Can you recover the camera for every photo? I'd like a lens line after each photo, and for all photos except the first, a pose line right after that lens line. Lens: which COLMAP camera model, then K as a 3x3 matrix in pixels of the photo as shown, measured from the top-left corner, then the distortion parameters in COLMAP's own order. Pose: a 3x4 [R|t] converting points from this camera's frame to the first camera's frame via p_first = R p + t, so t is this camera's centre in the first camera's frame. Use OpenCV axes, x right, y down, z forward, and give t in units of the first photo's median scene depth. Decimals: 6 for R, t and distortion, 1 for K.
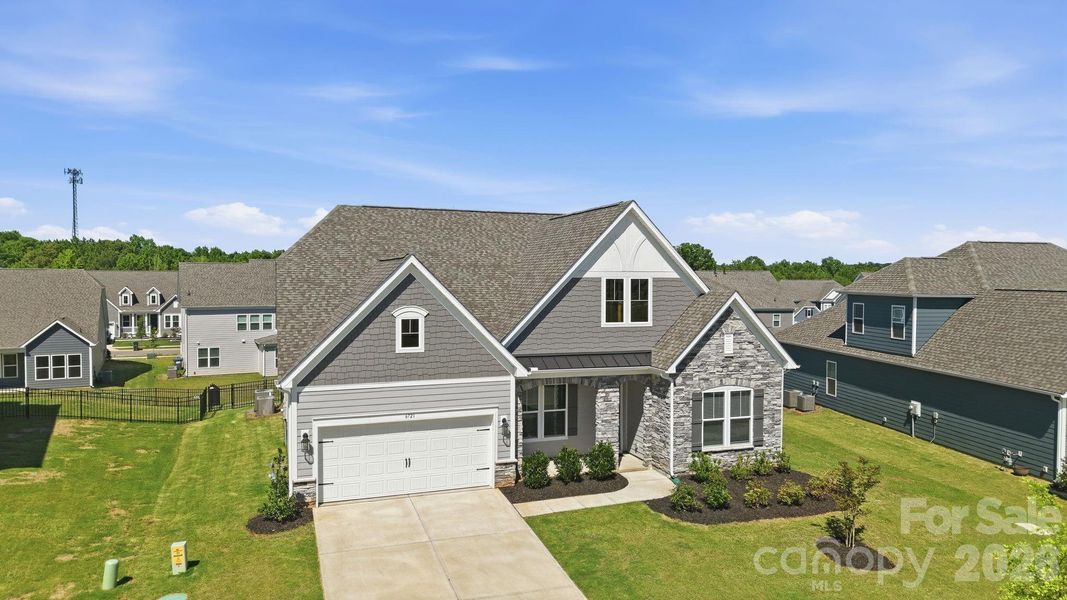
lens RADIAL K [[715.5, 0, 533.5], [0, 715.5, 300.0], [0, 0, 1]] dist [0.046982, -0.002519]
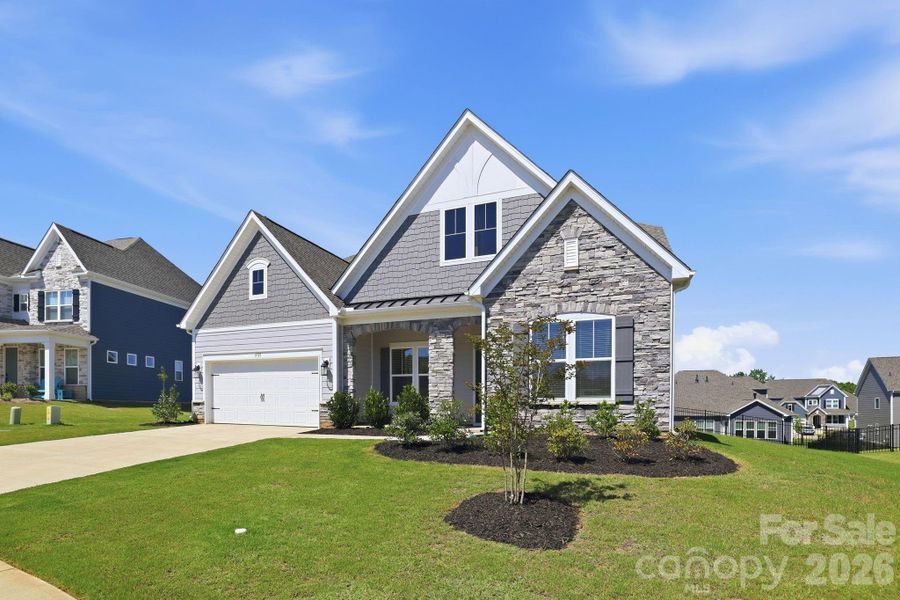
lens RADIAL K [[420.5, 0, 470.0], [0, 420.5, 419.8], [0, 0, 1]] dist [-0.011901, 0.000569]
pose [[0.761075, 0.010687, -0.648576, 0.470203], [-0.040365, 0.998707, -0.030911, 0.244103], [0.647407, 0.049705, 0.760522, 0.637142]]
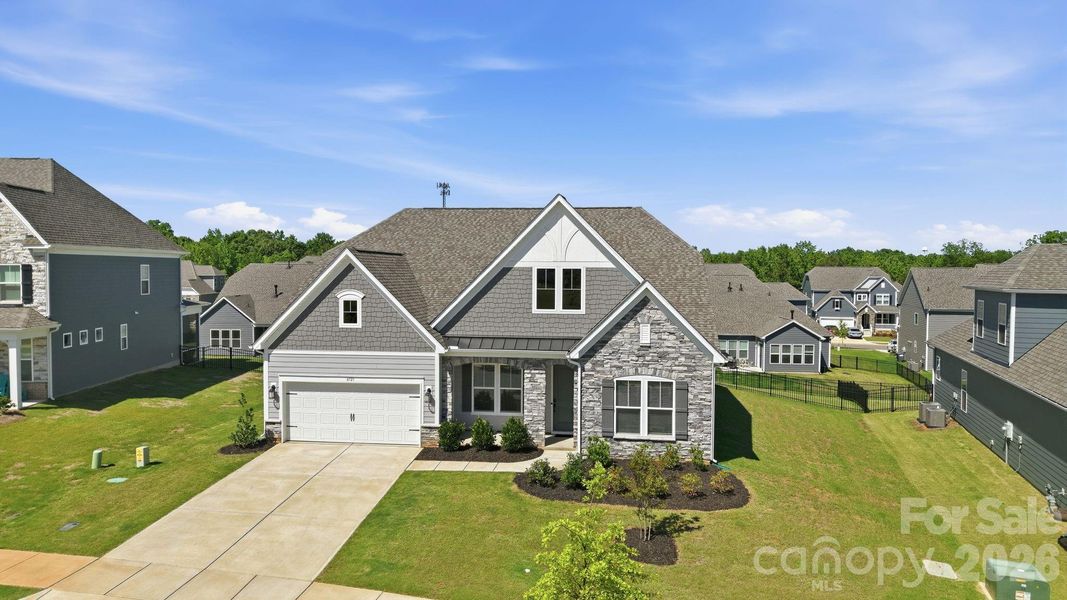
lens RADIAL K [[715.5, 0, 533.5], [0, 715.5, 300.0], [0, 0, 1]] dist [0.046982, -0.002519]
pose [[0.887735, 0.019881, -0.459926, 0.597577], [-0.017066, 0.999802, 0.010278, 0.006959], [0.460039, -0.001275, 0.887898, 0.044797]]
